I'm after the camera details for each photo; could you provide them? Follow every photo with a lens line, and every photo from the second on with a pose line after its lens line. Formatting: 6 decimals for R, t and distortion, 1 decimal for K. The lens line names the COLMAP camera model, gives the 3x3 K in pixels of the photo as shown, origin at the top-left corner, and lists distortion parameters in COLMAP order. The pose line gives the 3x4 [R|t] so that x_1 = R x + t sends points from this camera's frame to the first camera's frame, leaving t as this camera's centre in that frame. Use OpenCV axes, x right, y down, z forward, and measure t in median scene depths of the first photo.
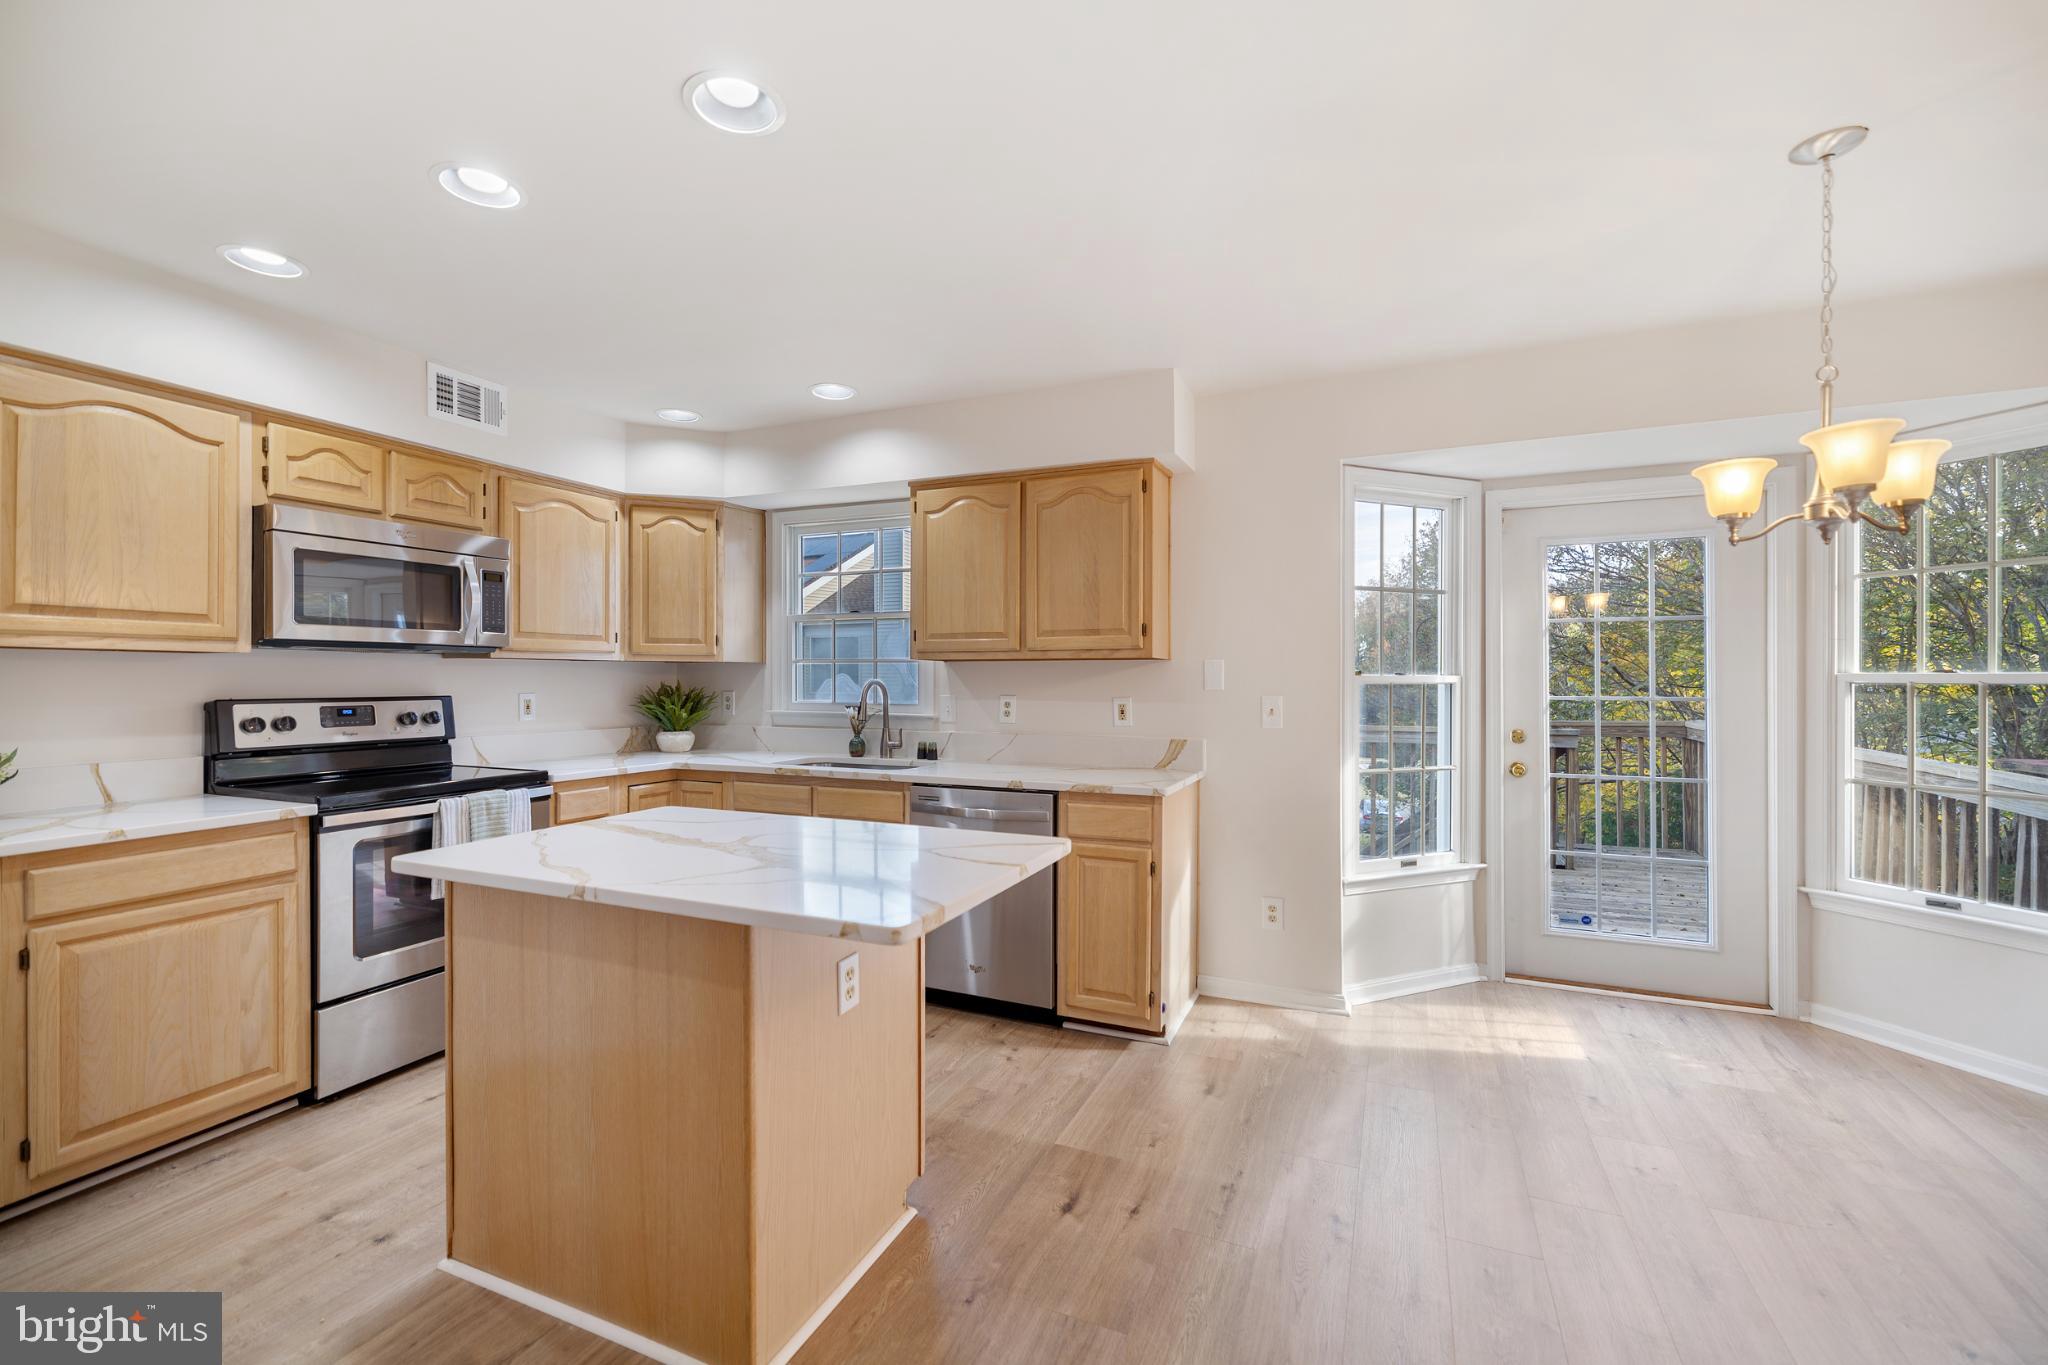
lens RADIAL K [[865.7, 0, 1025.2], [0, 865.7, 676.9], [0, 0, 1]] dist [0.003473, 0.000150]
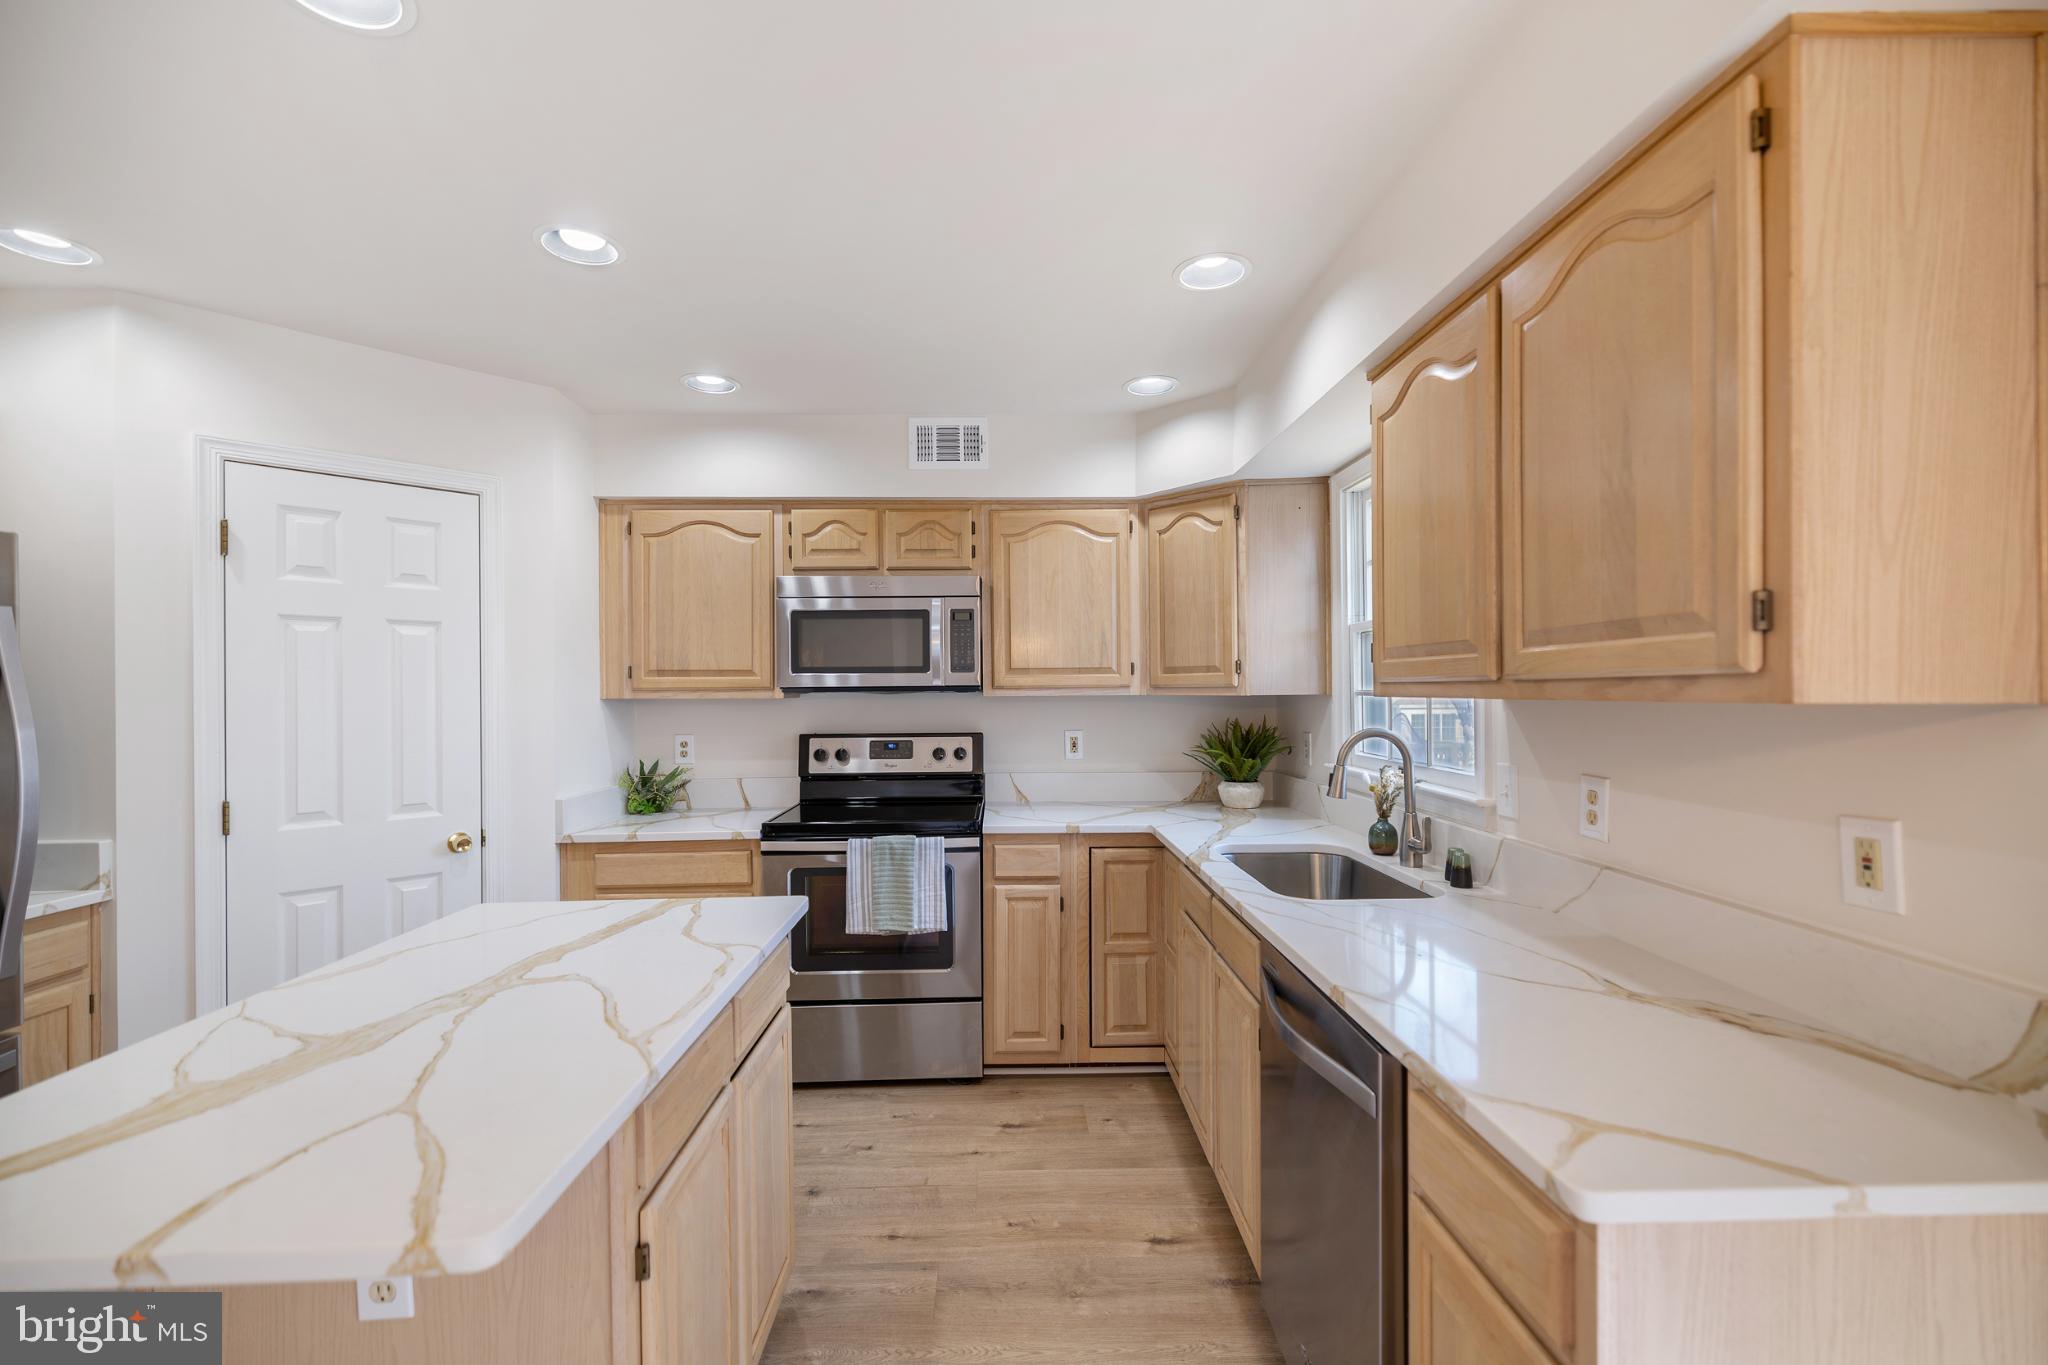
lens RADIAL K [[865.7, 0, 1031.7], [0, 865.7, 685.3], [0, 0, 1]] dist [0.003473, 0.000150]
pose [[0.419644, -0.008872, -0.907645, 0.323241], [0.009644, 0.999939, -0.005315, -0.031345], [0.907638, -0.006523, 0.419704, 0.687286]]
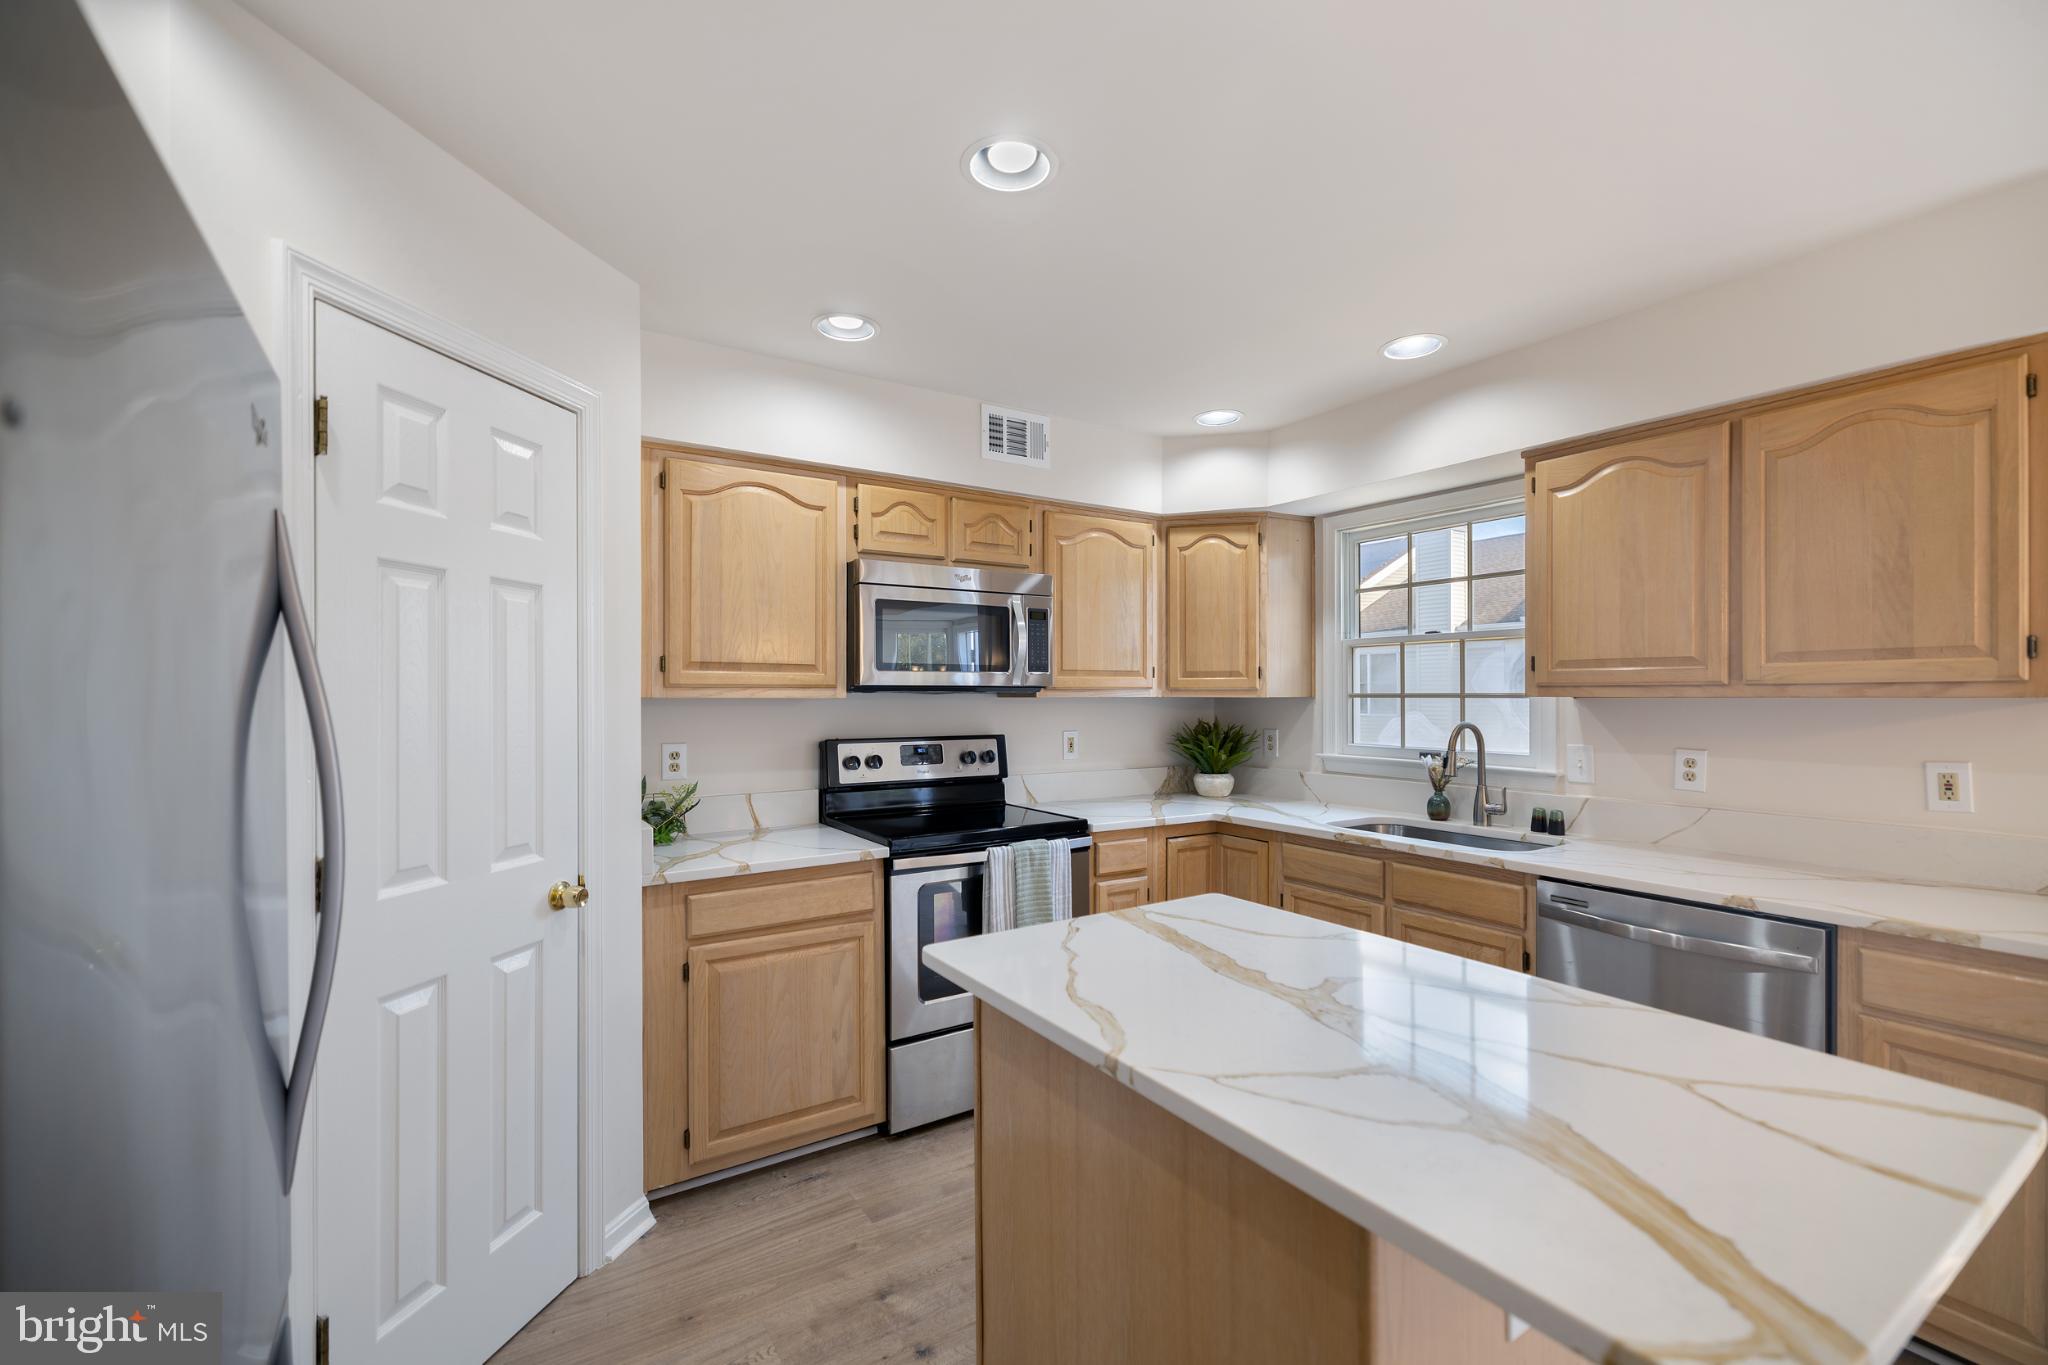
lens RADIAL K [[865.7, 0, 1018.6], [0, 865.7, 697.0], [0, 0, 1]] dist [0.003473, 0.000150]
pose [[0.828797, -0.000744, -0.559550, -0.093318], [0.002574, 0.999994, 0.002483, -0.027043], [0.559544, -0.003498, 0.828793, 0.192464]]
